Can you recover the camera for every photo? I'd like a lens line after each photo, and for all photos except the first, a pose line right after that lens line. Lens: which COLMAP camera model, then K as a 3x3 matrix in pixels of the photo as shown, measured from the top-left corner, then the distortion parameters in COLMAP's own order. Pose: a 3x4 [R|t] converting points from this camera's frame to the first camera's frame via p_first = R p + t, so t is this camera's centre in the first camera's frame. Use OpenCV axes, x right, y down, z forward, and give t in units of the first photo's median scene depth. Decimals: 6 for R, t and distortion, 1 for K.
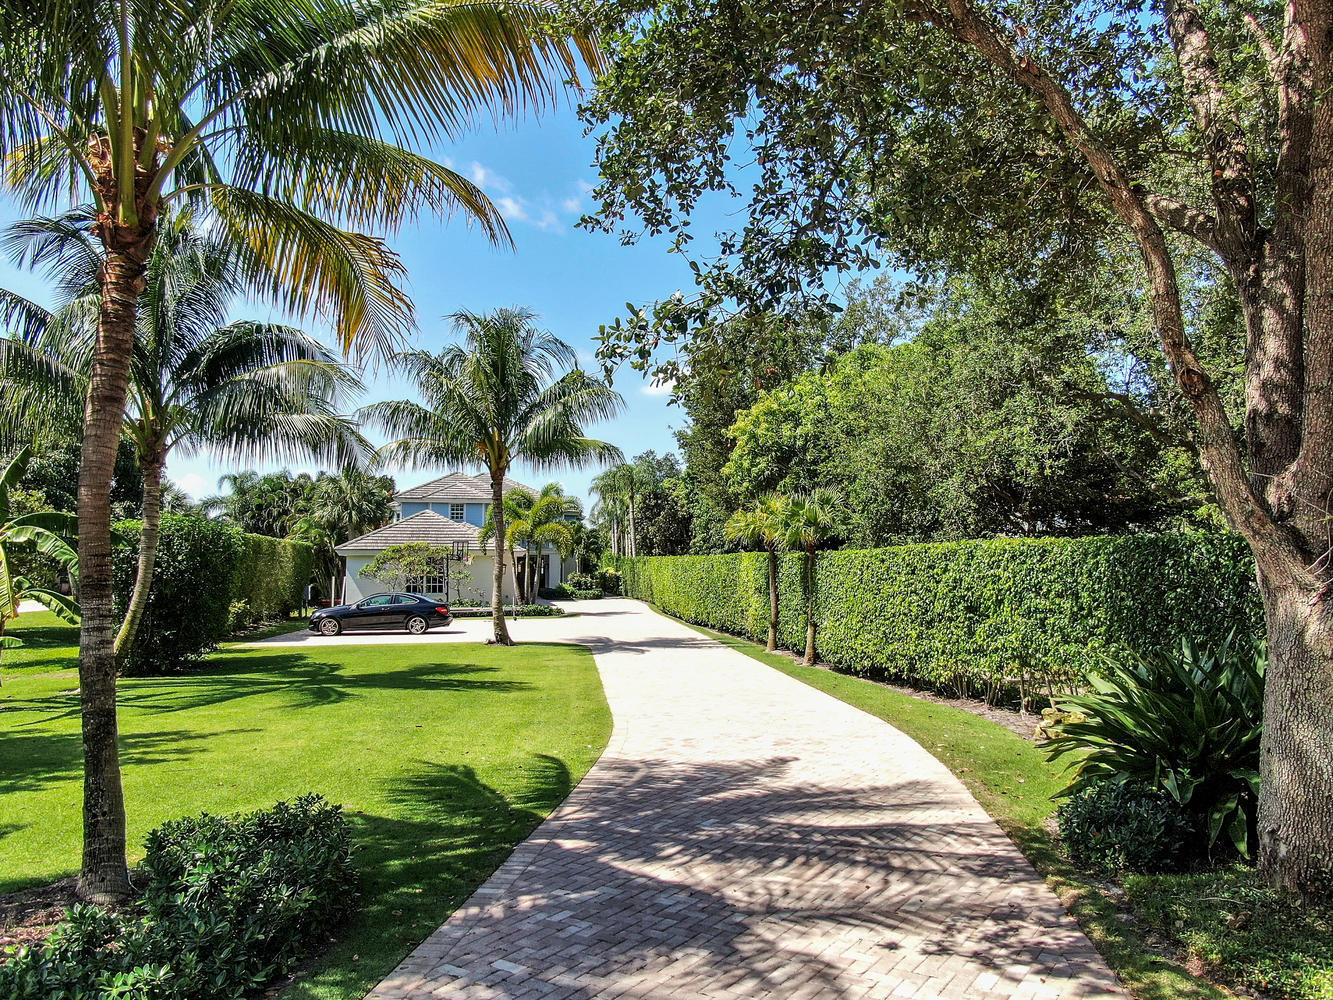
lens RADIAL K [[976.9, 0, 659.6], [0, 976.9, 501.6], [0, 0, 1]] dist [-0.010945, 0.001662]
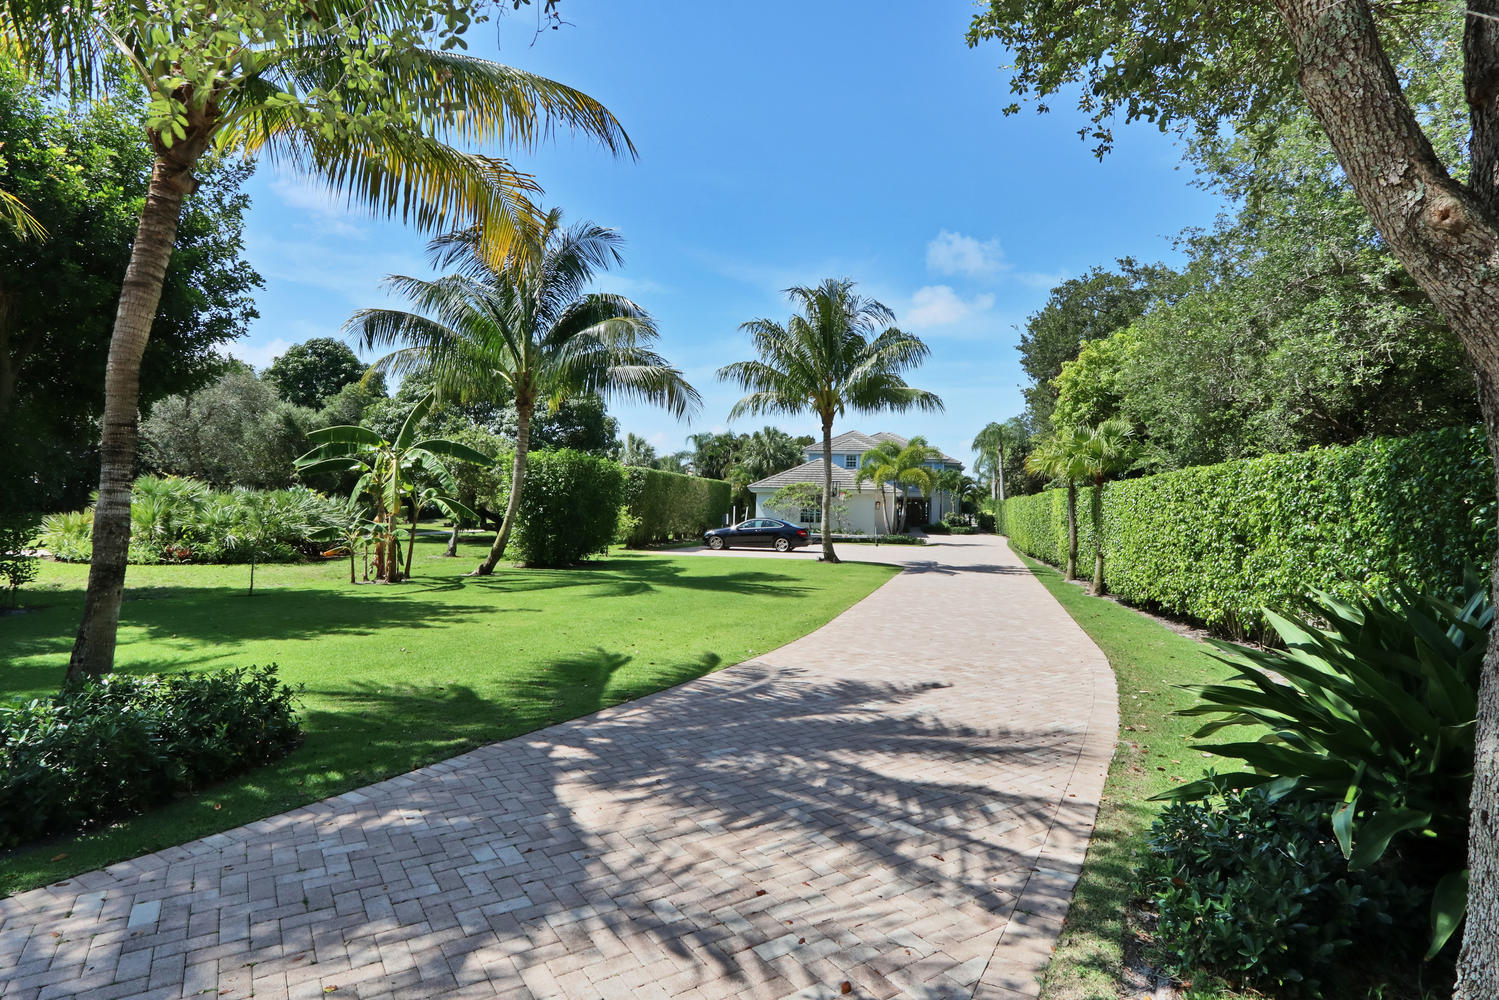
lens RADIAL K [[743.1, 0, 749.3], [0, 743.1, 459.1], [0, 0, 1]] dist [-0.002635, -0.000498]
pose [[0.924547, -0.000679, -0.381068, 0.093506], [0.000095, 0.999999, -0.001551, 0.022420], [0.381068, 0.001398, 0.924546, 0.123527]]
